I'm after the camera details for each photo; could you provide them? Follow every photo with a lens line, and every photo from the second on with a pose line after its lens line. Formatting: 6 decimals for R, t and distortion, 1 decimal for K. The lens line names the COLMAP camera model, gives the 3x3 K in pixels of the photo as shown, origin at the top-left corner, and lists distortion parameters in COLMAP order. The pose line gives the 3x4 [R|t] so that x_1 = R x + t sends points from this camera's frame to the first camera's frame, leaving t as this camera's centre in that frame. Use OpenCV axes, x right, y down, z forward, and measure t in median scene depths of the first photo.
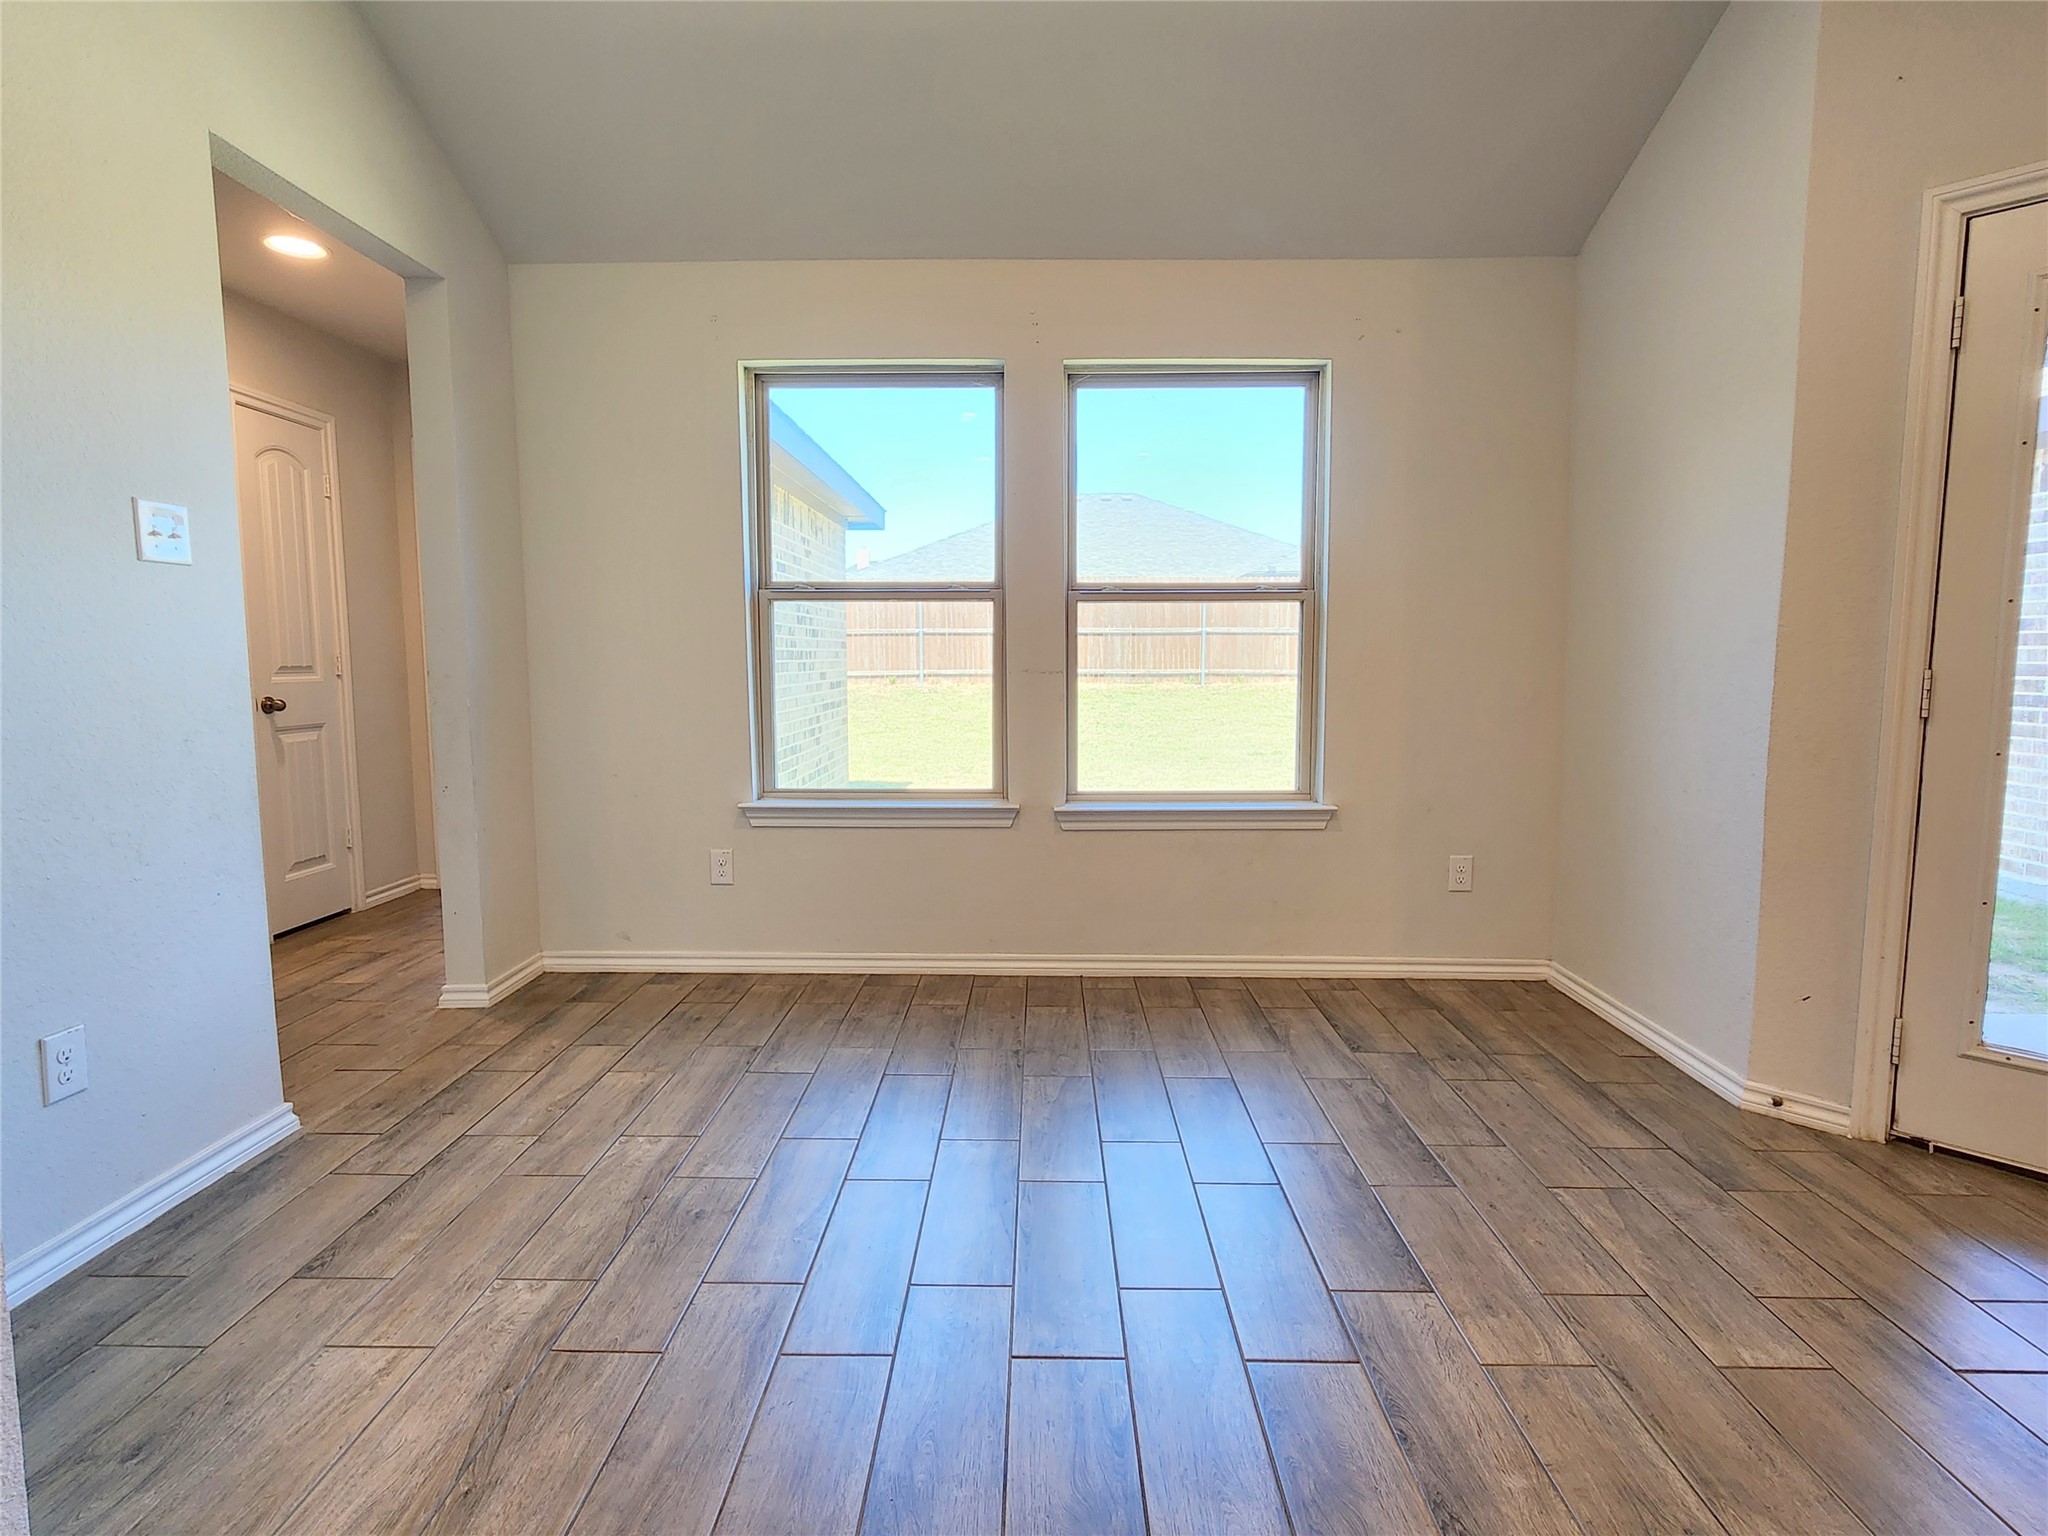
lens RADIAL K [[1023.6, 0, 1015.4], [0, 1023.6, 771.9], [0, 0, 1]] dist [-0.001537, -0.000256]
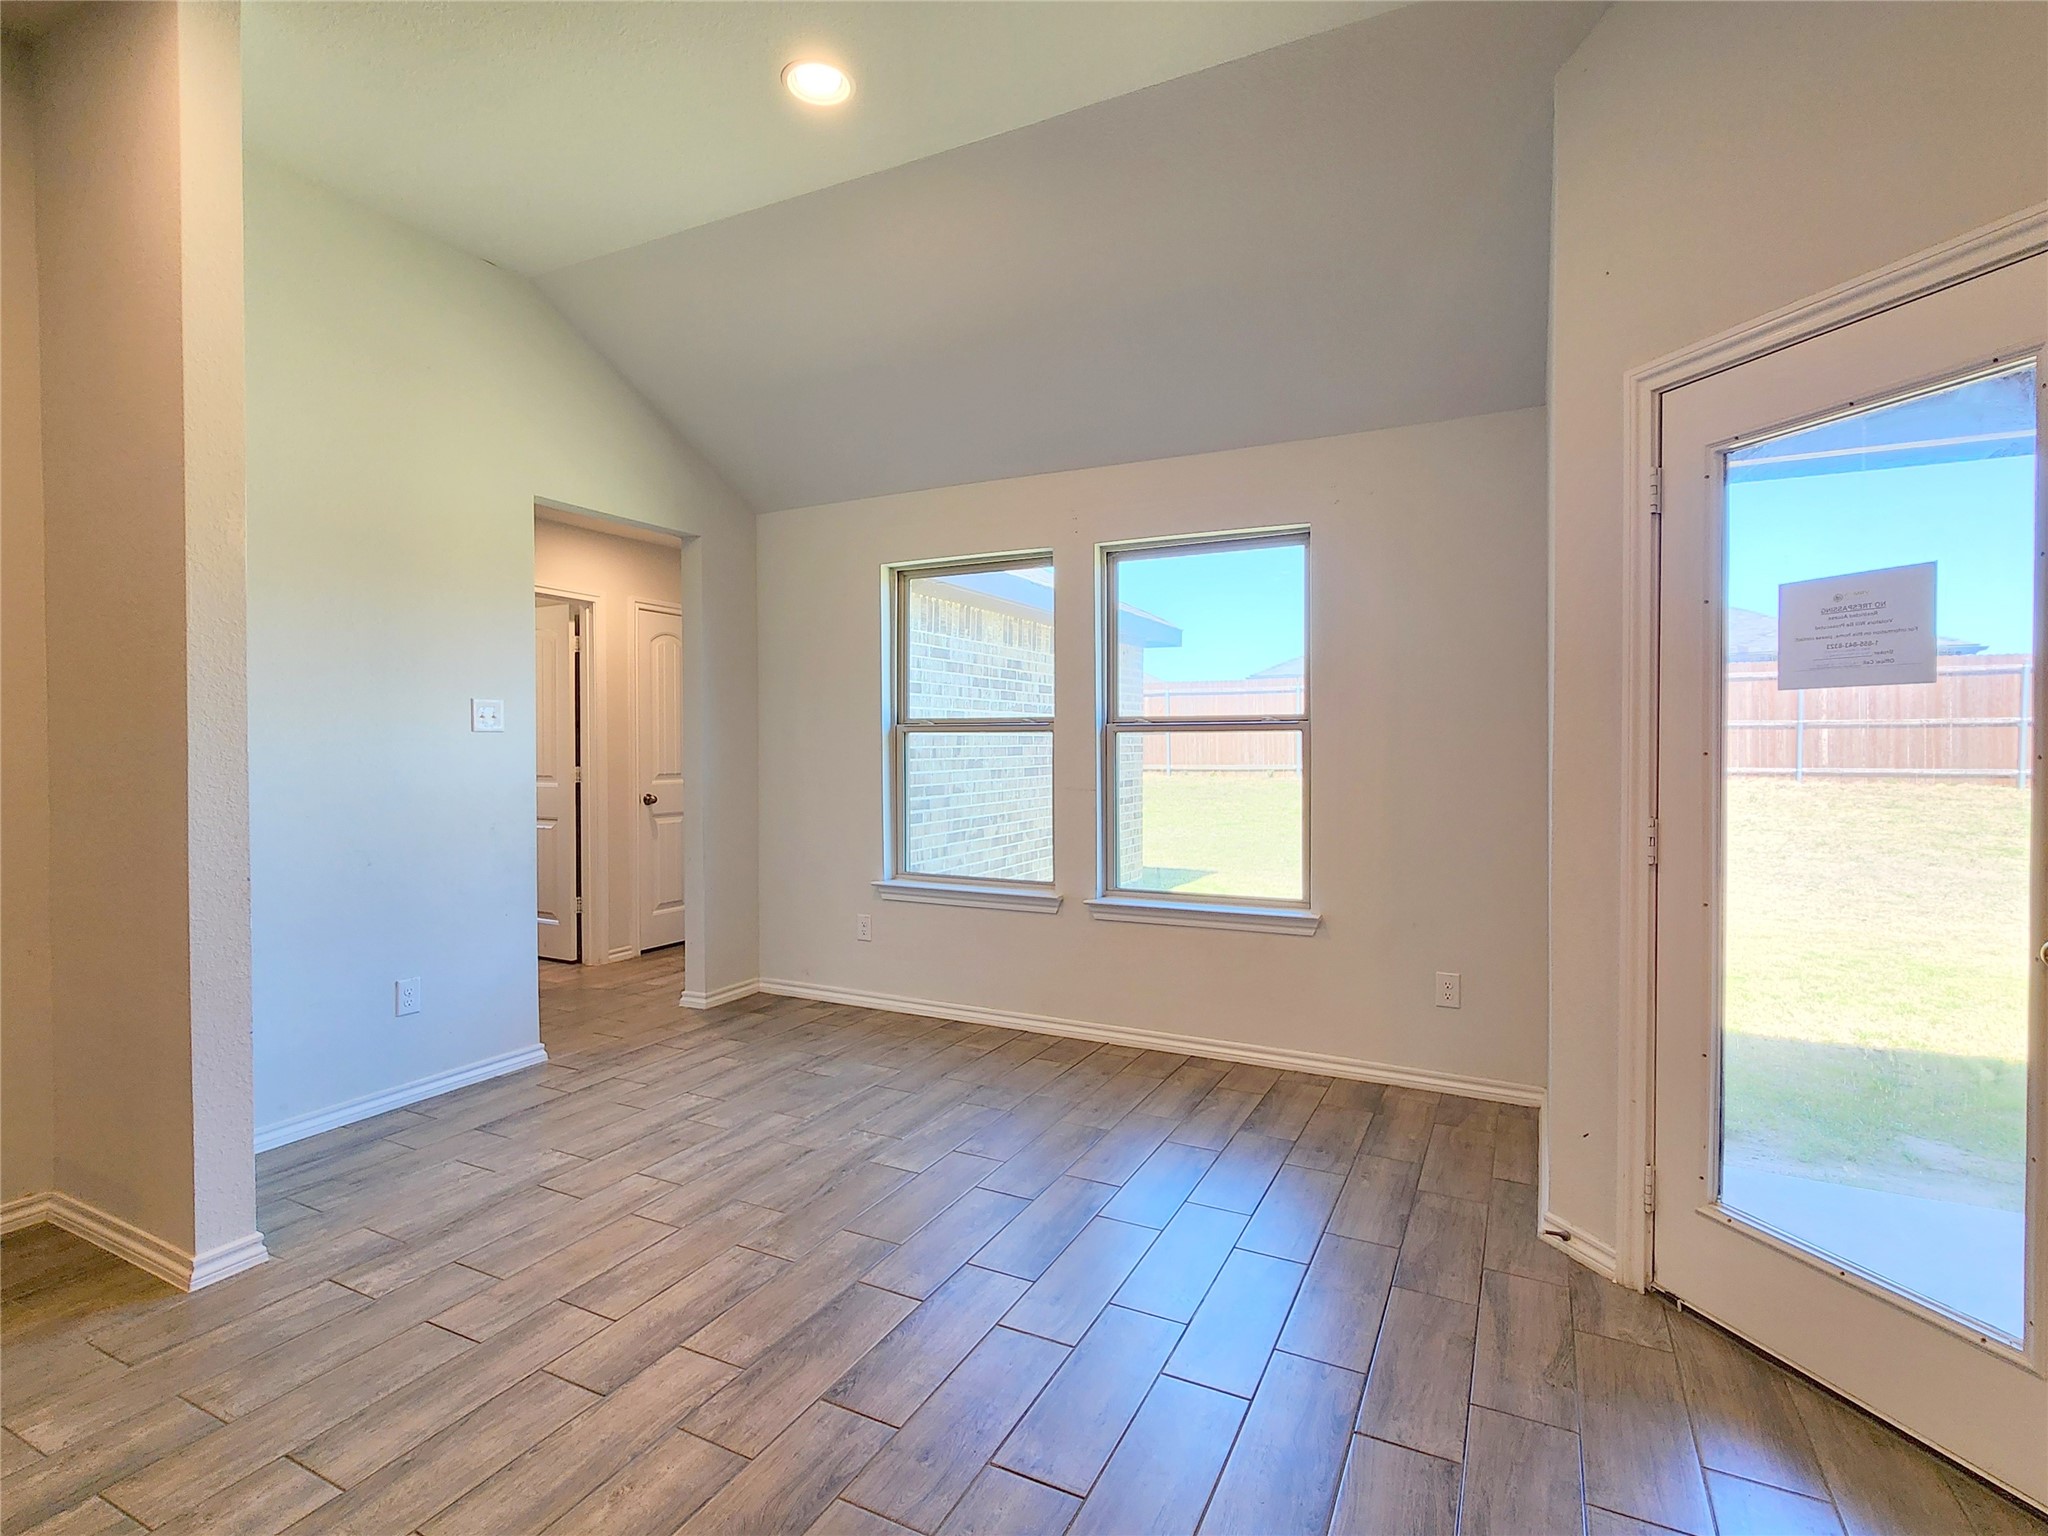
lens RADIAL K [[1023.6, 0, 1073.2], [0, 1023.6, 774.6], [0, 0, 1]] dist [-0.001537, -0.000256]
pose [[0.901201, 0.013675, -0.433186, 0.565521], [-0.047284, 0.996638, -0.066909, -0.032607], [0.430815, 0.080781, 0.898818, -0.121982]]
